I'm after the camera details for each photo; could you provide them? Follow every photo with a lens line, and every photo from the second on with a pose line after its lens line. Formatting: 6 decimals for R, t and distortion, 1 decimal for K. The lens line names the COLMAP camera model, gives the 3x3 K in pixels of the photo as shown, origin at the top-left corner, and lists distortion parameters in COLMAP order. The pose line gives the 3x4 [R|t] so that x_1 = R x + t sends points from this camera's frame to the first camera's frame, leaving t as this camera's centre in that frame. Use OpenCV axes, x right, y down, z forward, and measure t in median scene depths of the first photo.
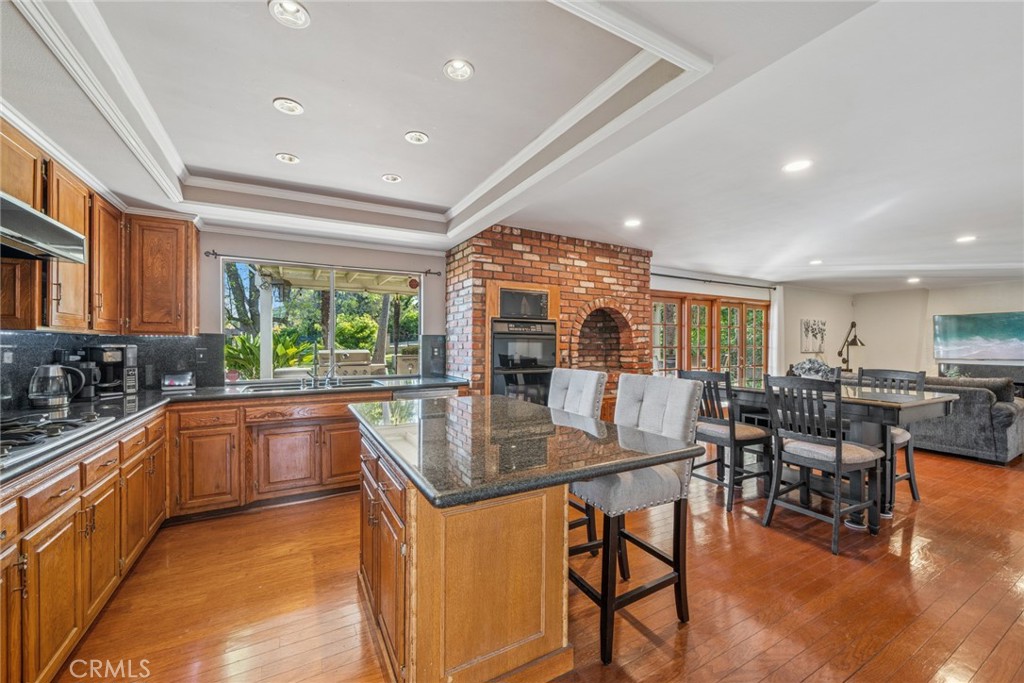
lens RADIAL K [[401.4, 0, 516.7], [0, 401.4, 344.5], [0, 0, 1]] dist [-0.000247, -0.000068]
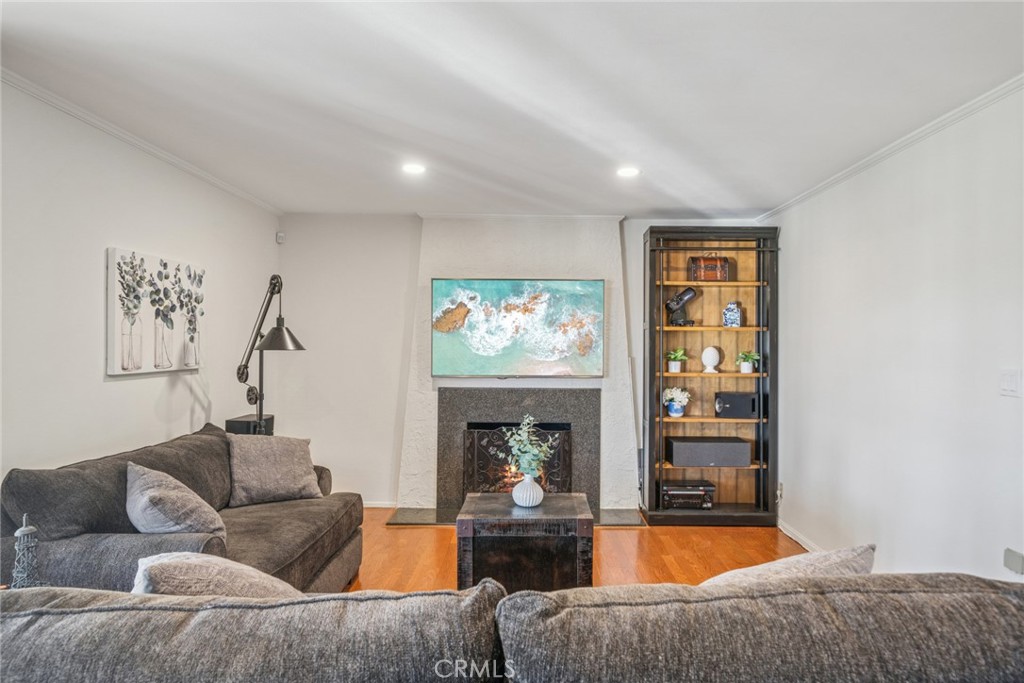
lens RADIAL K [[587.6, 0, 515.9], [0, 587.6, 336.8], [0, 0, 1]] dist [0.002153, 0.000006]
pose [[0.485728, 0.009542, 0.874058, 0.915086], [-0.004401, 0.999954, -0.008471, -0.007169], [-0.874099, 0.000268, 0.485748, 1.057702]]
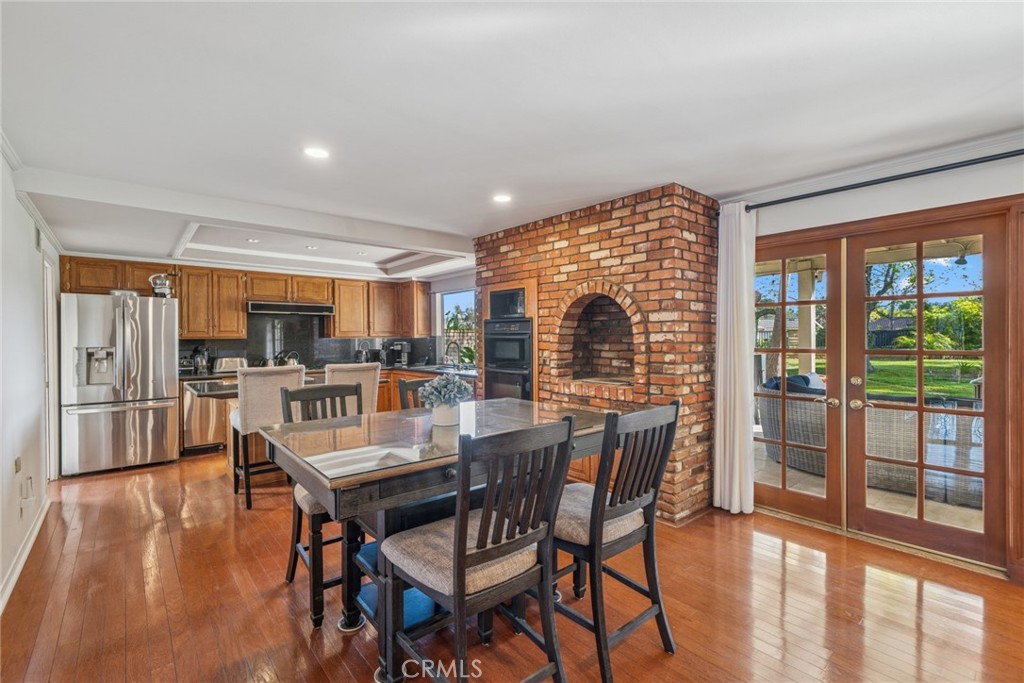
lens RADIAL K [[458.3, 0, 510.4], [0, 458.3, 340.7], [0, 0, 1]] dist [0.001884, 0.000004]
pose [[0.187122, 0.004265, -0.982327, 1.043116], [0.004433, 0.999977, 0.005186, -0.012368], [0.982327, -0.005325, 0.187099, 0.718547]]
